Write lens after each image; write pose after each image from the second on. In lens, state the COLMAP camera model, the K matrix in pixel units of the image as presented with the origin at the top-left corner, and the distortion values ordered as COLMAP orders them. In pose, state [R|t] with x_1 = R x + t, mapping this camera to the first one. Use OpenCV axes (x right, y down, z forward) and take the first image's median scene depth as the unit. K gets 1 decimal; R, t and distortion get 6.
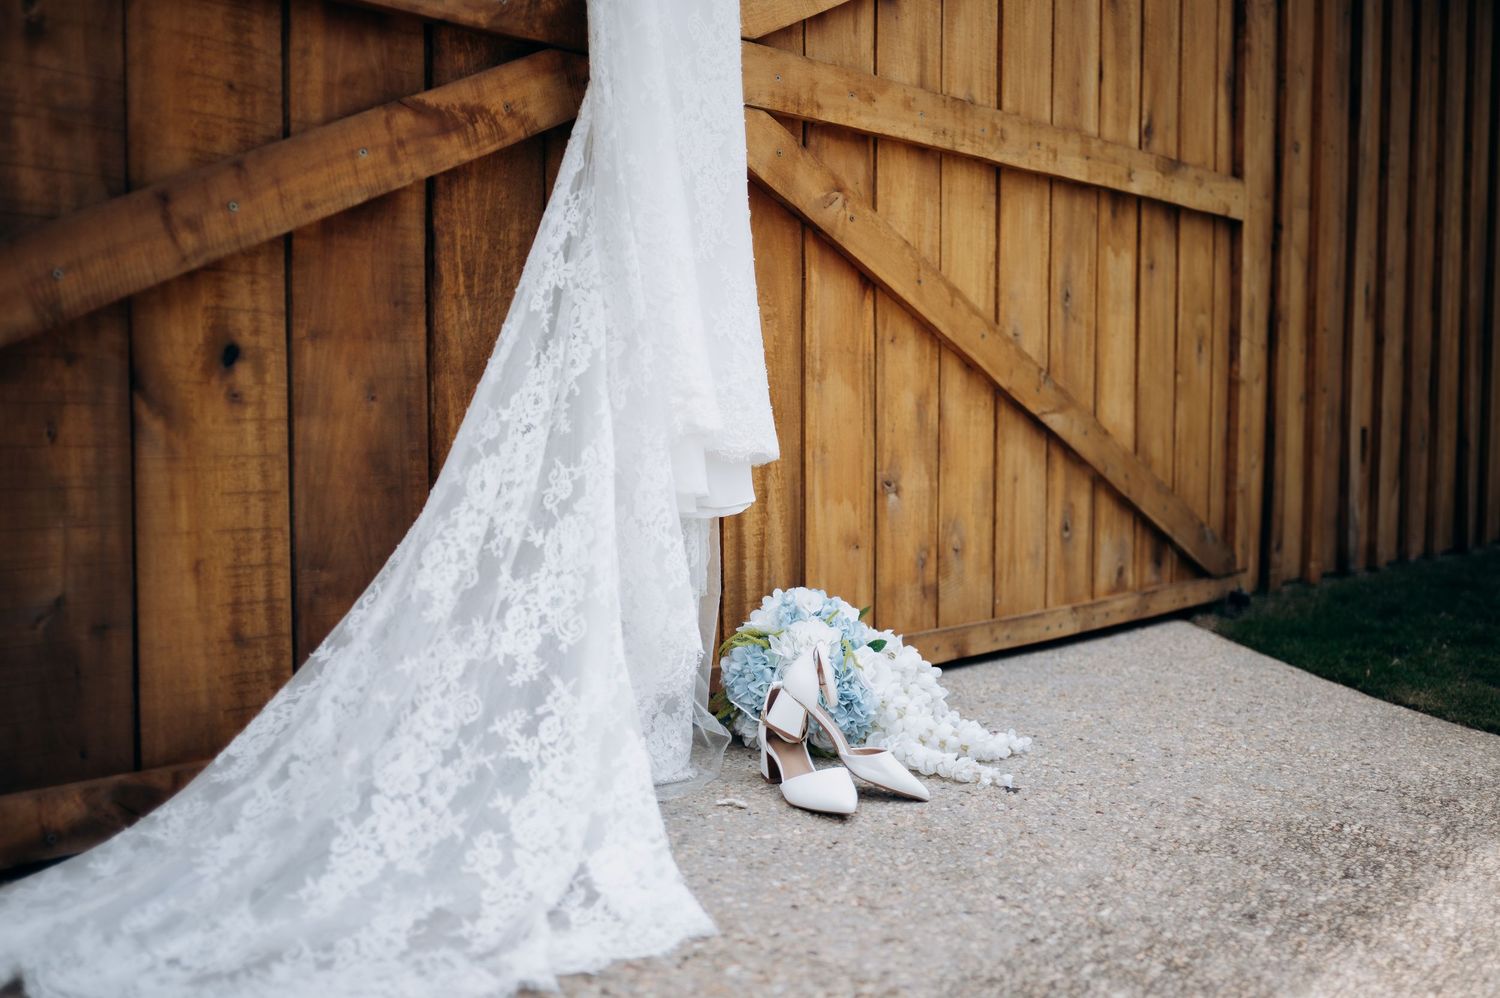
lens RADIAL K [[1504.1, 0, 745.8], [0, 1504.1, 496.8], [0, 0, 1]] dist [-0.000756, 0.000000]
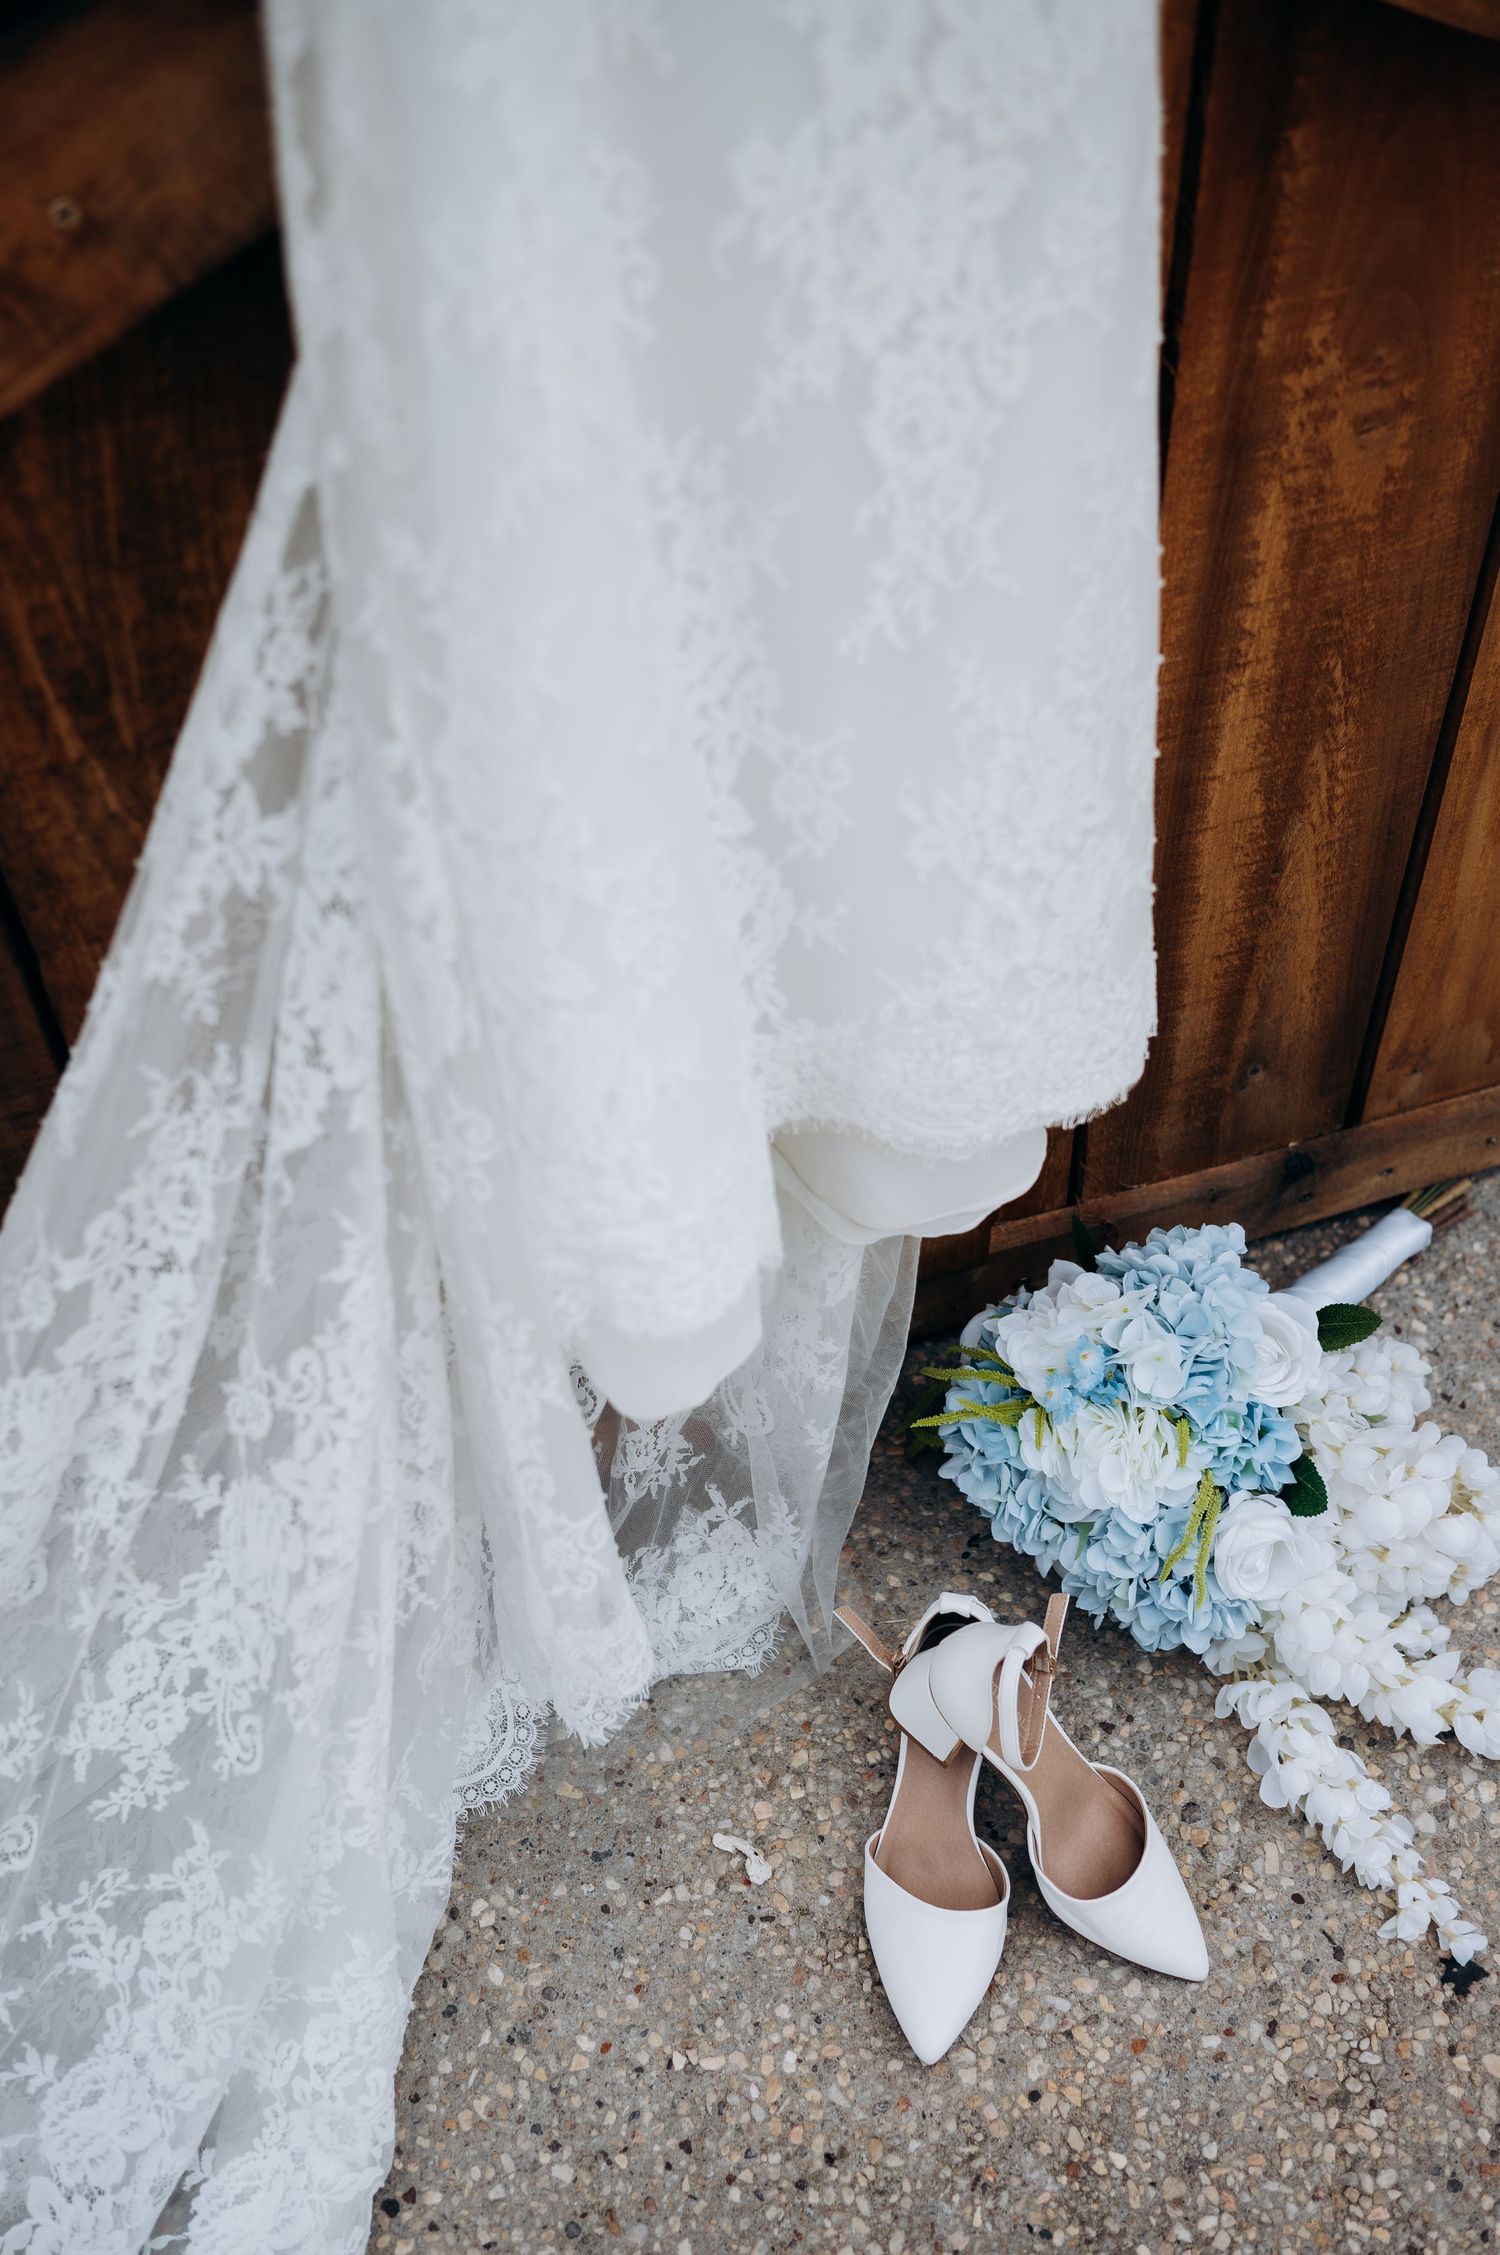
lens RADIAL K [[2261.2, 0, 762.6], [0, 2261.2, 1136.9], [0, 0, 1]] dist [-0.000756, 0.000000]
pose [[0.854454, 0.364064, -0.370630, 0.183186], [0.014748, 0.696113, 0.717781, -0.478668], [0.519318, -0.618777, 0.589427, 0.779503]]
